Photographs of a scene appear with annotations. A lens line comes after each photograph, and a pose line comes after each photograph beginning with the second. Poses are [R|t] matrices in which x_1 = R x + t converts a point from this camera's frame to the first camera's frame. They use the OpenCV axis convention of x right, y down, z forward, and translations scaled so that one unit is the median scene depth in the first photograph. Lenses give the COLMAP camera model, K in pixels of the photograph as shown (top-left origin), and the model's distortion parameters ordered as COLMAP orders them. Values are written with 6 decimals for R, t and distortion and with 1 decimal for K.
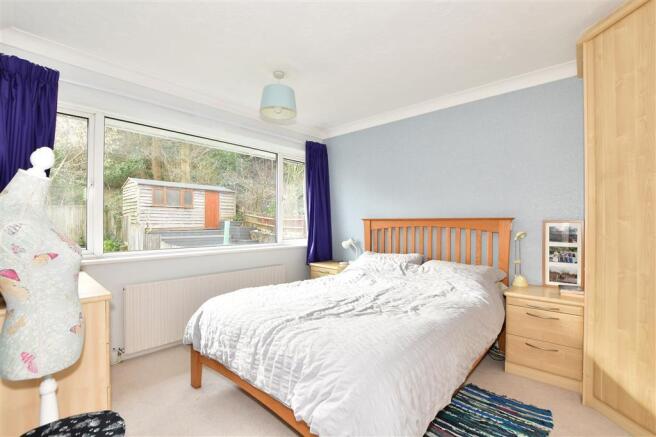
lens RADIAL K [[288.4, 0, 328.2], [0, 288.4, 222.3], [0, 0, 1]] dist [-0.030126, 0.003570]
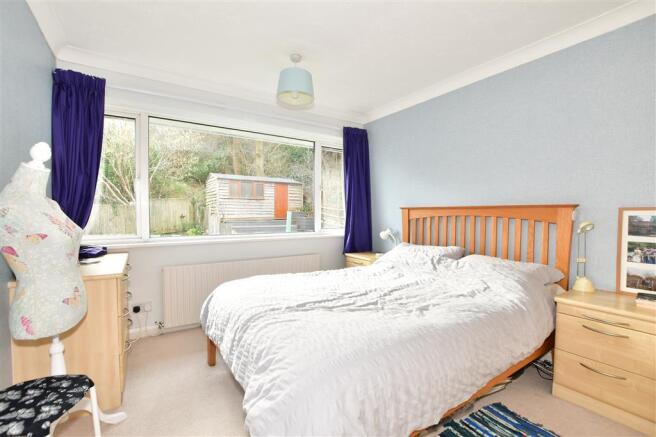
lens RADIAL K [[288.4, 0, 328.2], [0, 288.4, 222.3], [0, 0, 1]] dist [-0.030126, 0.003570]
pose [[0.968769, 0.009010, -0.247802, 0.187177], [-0.001237, 0.999503, 0.031504, 0.010233], [0.247962, -0.030213, 0.968298, 0.075086]]
